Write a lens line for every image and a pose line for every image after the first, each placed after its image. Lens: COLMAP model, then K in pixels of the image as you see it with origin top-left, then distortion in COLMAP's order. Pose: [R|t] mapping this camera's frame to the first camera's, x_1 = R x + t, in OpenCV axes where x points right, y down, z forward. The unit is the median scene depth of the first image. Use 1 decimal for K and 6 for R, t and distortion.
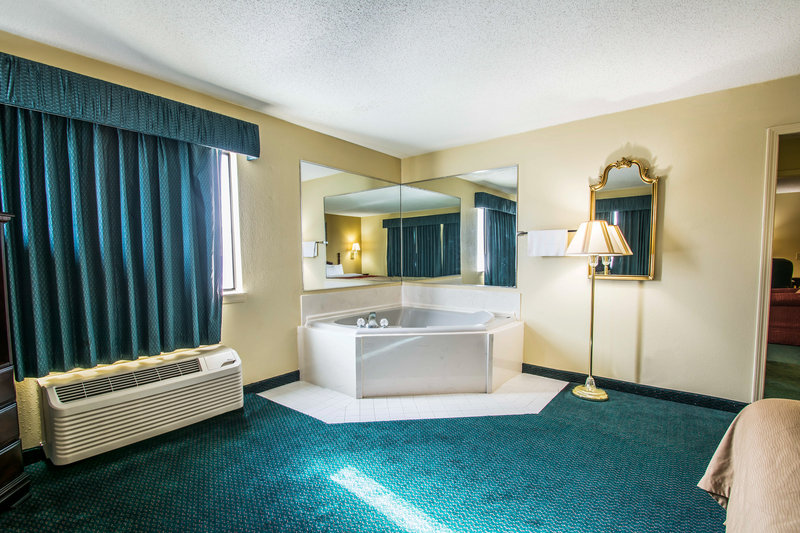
lens RADIAL K [[365.7, 0, 398.6], [0, 365.7, 282.7], [0, 0, 1]] dist [-0.003153, -0.000756]
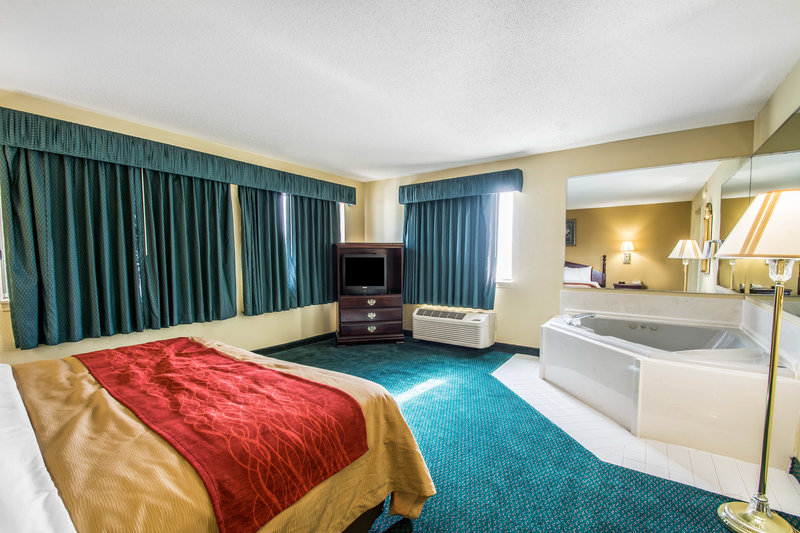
lens RADIAL K [[365.7, 0, 398.6], [0, 365.7, 282.7], [0, 0, 1]] dist [-0.003153, -0.000756]
pose [[0.040676, 0.070031, -0.996715, 1.034861], [-0.066782, 0.995501, 0.067220, -0.040137], [0.996938, 0.063828, 0.045170, 0.470779]]
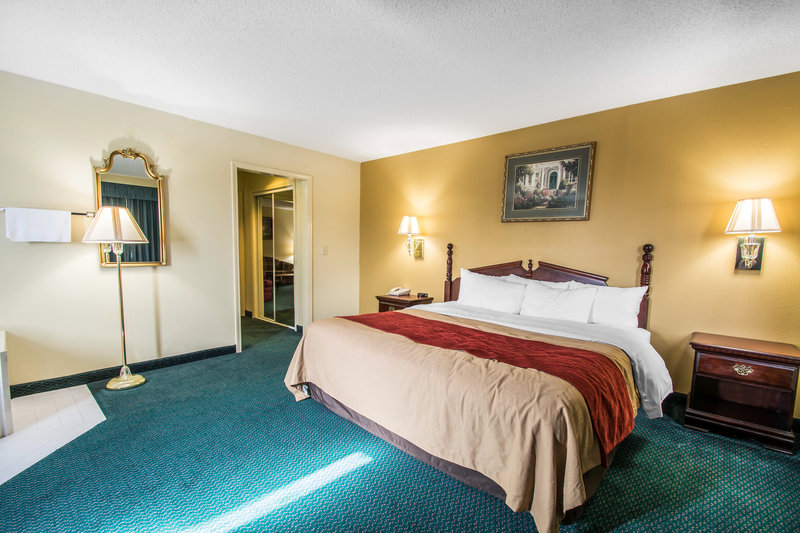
lens RADIAL K [[365.7, 0, 398.6], [0, 365.7, 282.7], [0, 0, 1]] dist [-0.003153, -0.000756]
pose [[0.052122, -0.091656, 0.994426, -0.408561], [0.049067, 0.994812, 0.089120, -0.019218], [-0.997435, 0.044149, 0.056349, 0.200857]]
